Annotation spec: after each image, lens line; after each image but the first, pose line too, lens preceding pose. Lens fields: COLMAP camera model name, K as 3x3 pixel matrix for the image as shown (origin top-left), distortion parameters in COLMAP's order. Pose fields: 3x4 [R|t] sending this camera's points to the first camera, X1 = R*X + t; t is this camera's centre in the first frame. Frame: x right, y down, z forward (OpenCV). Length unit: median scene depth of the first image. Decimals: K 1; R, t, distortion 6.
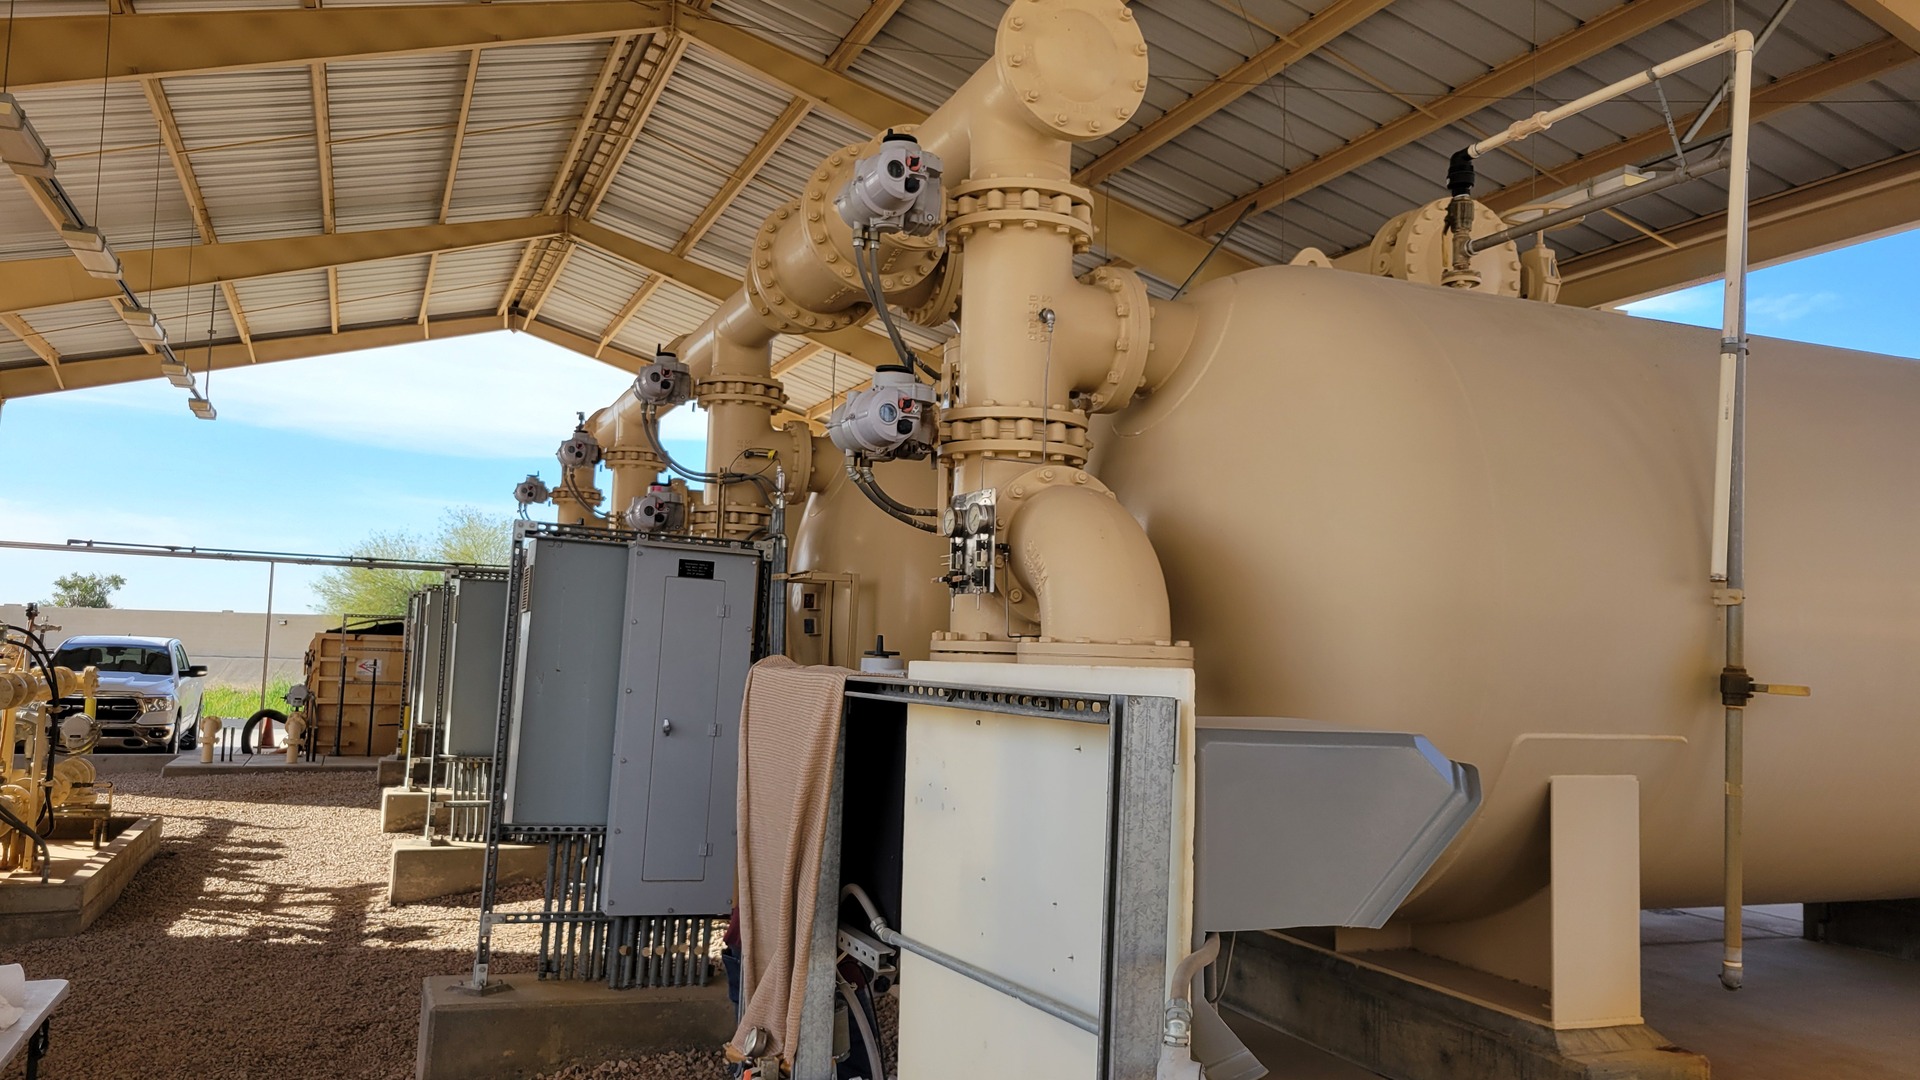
lens RADIAL K [[1411.3, 0, 960.0], [0, 1411.3, 540.0], [0, 0, 1]] dist [0.049019, -0.000109]
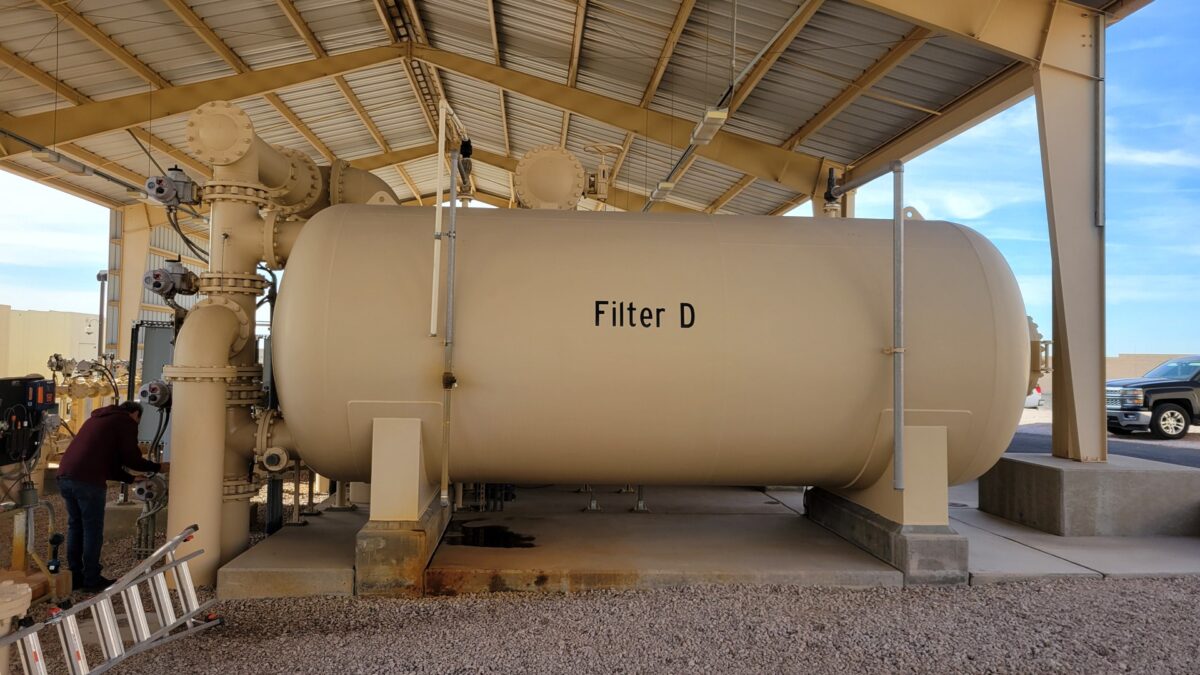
lens RADIAL K [[882.1, 0, 600.0], [0, 882.1, 337.5], [0, 0, 1]] dist [0.049019, -0.000109]
pose [[0.946471, -0.026487, -0.321699, 1.165283], [0.040939, 0.998430, 0.038241, -0.013012], [0.320181, -0.049364, 0.946069, -0.277947]]
